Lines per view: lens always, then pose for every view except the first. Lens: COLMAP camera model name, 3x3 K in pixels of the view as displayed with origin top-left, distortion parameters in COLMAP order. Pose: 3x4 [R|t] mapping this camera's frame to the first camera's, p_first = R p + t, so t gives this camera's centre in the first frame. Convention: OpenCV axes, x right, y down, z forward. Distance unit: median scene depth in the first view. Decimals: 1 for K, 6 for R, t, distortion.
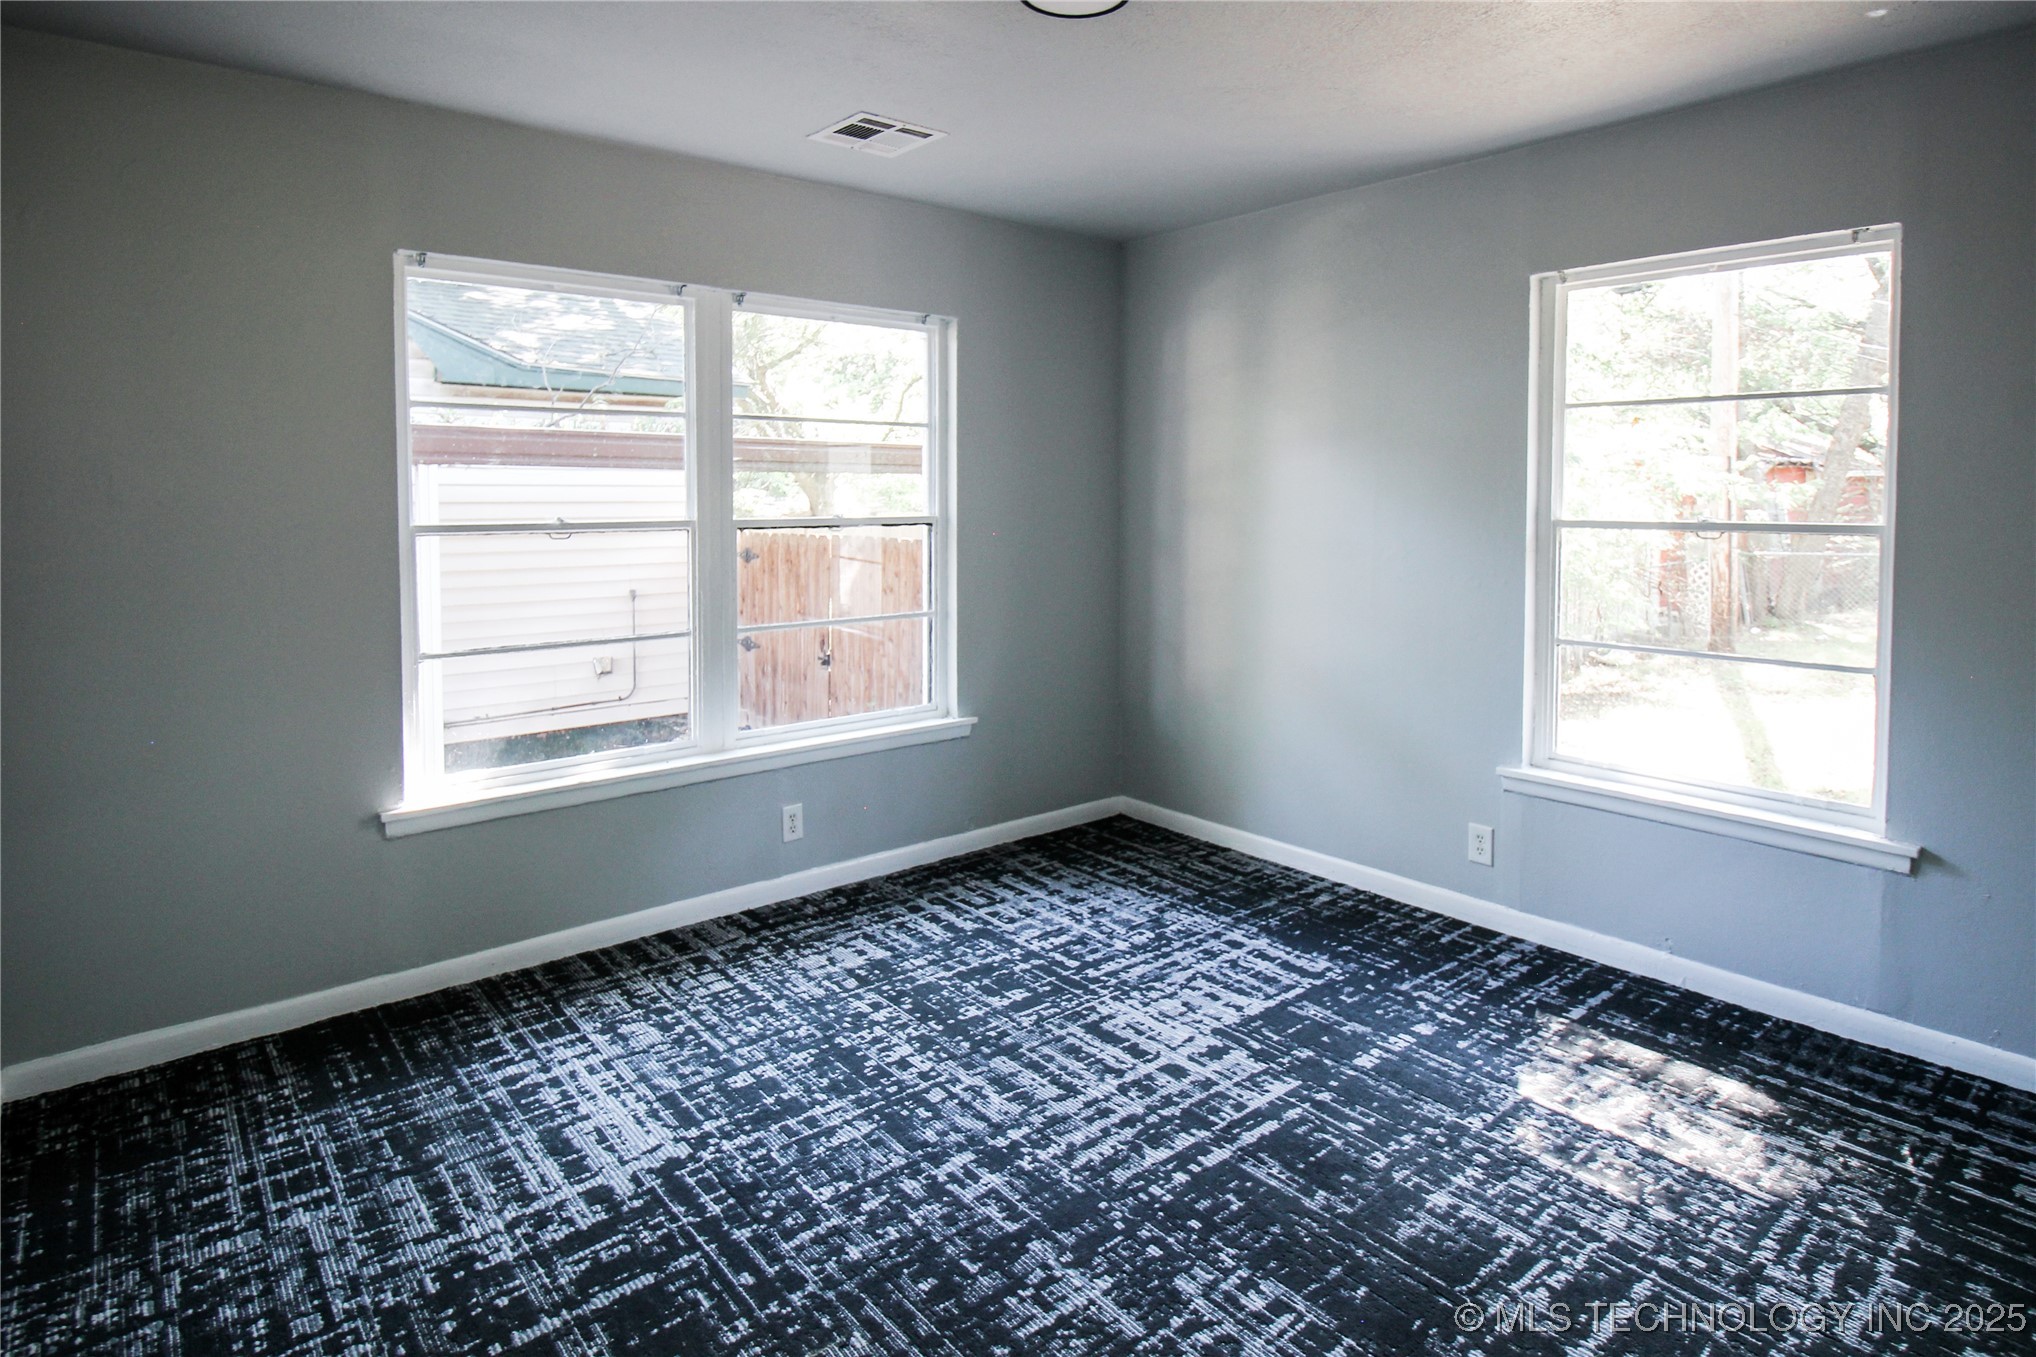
lens RADIAL K [[1124.6, 0, 1018.0], [0, 1124.6, 678.5], [0, 0, 1]] dist [-0.024125, -0.001363]
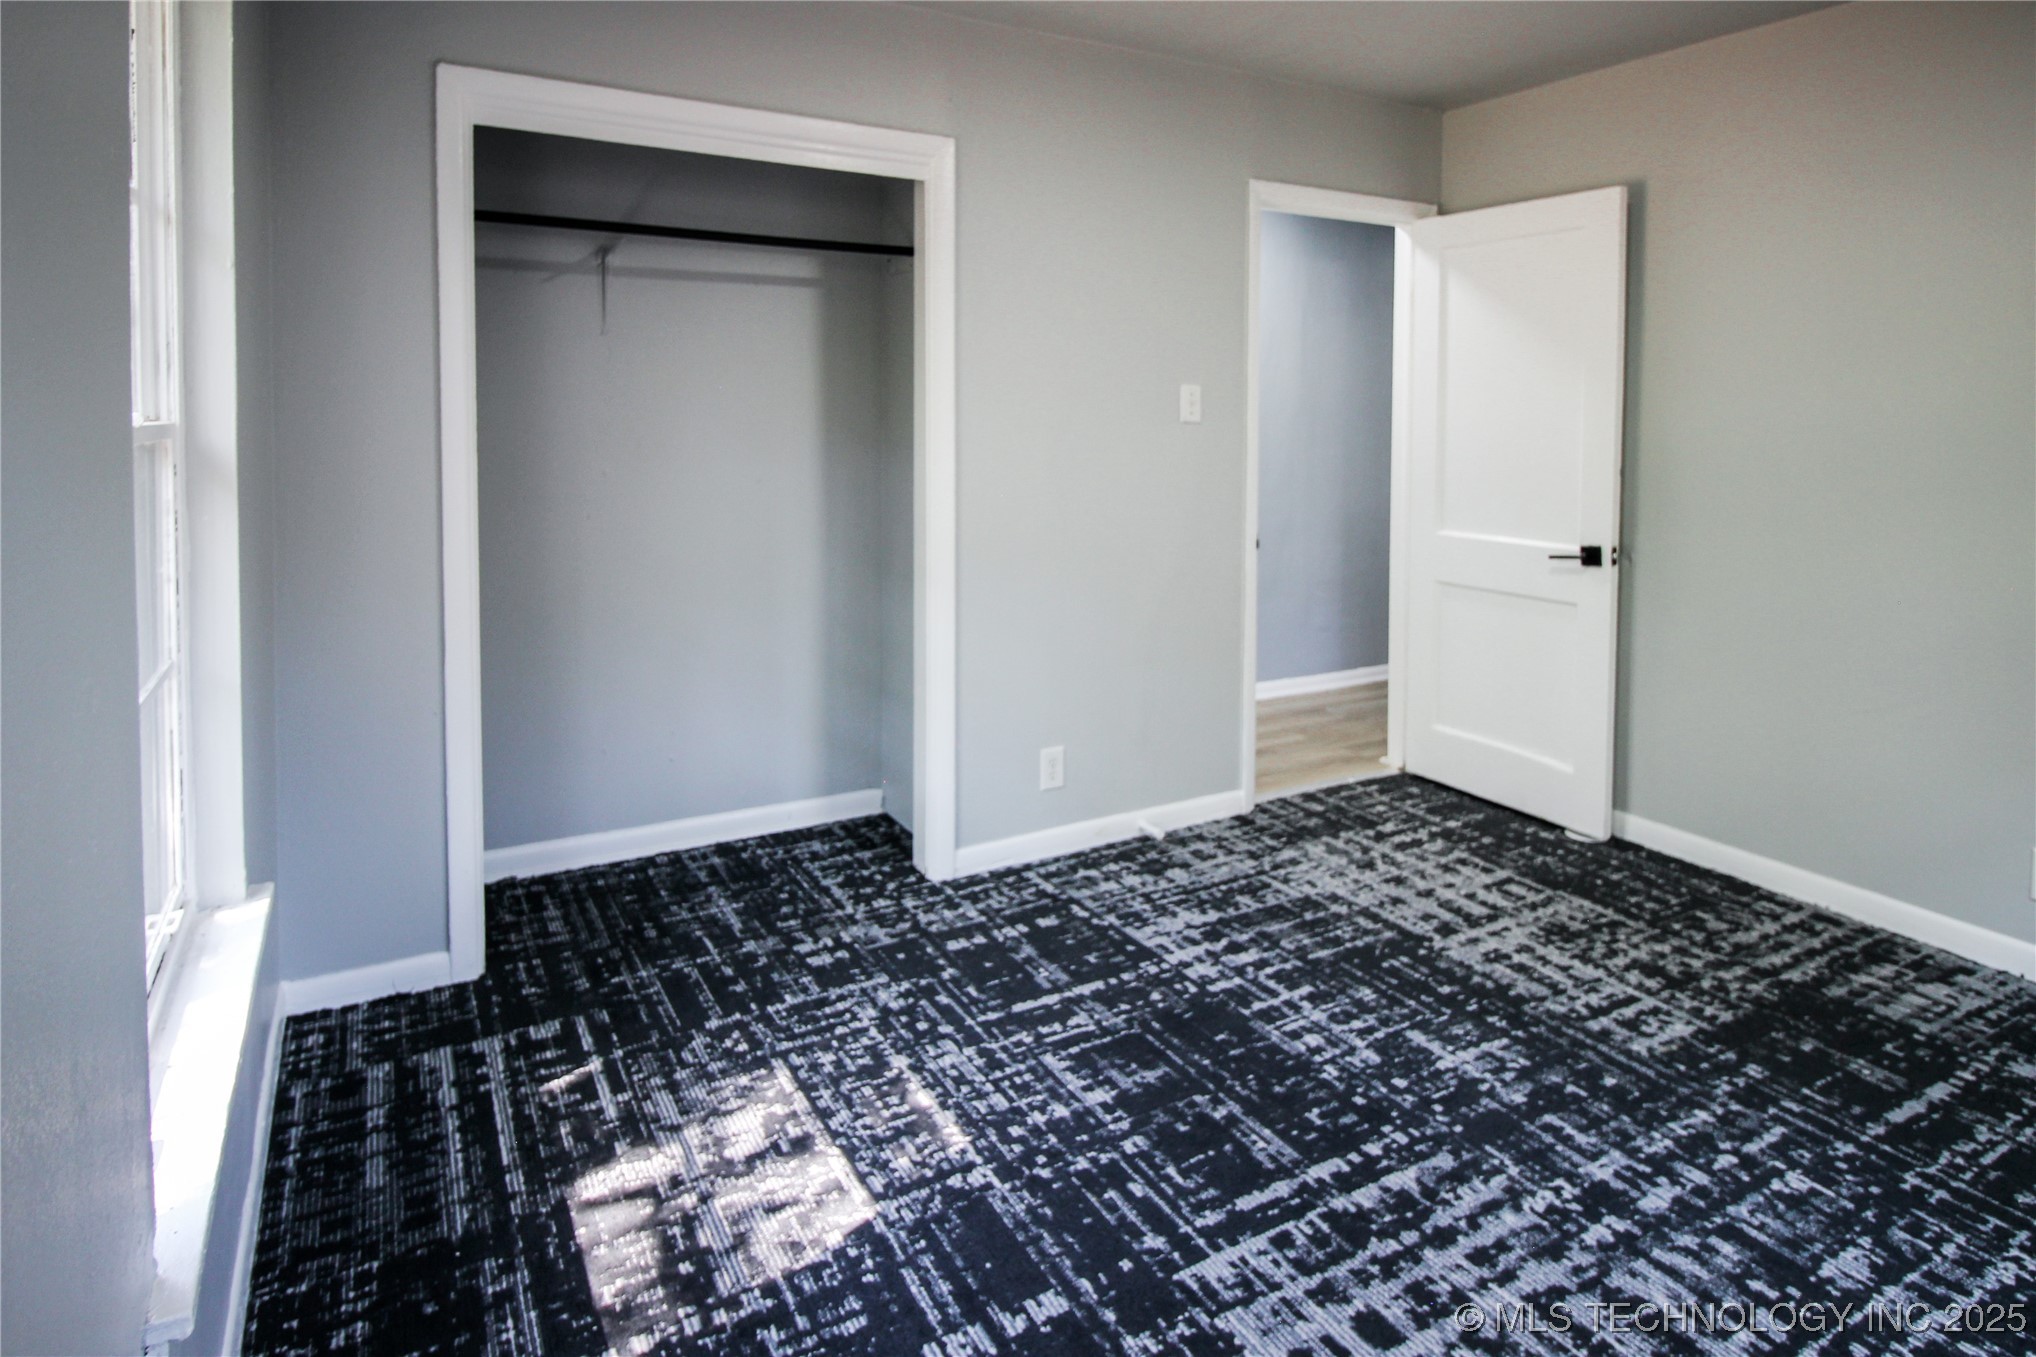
lens RADIAL K [[1124.6, 0, 1018.0], [0, 1124.6, 678.5], [0, 0, 1]] dist [-0.024125, -0.001363]
pose [[-0.984932, -0.035191, 0.169327, 0.273946], [0.032661, 0.923612, 0.381934, -0.231095], [-0.169833, 0.381710, -0.908545, 1.644015]]
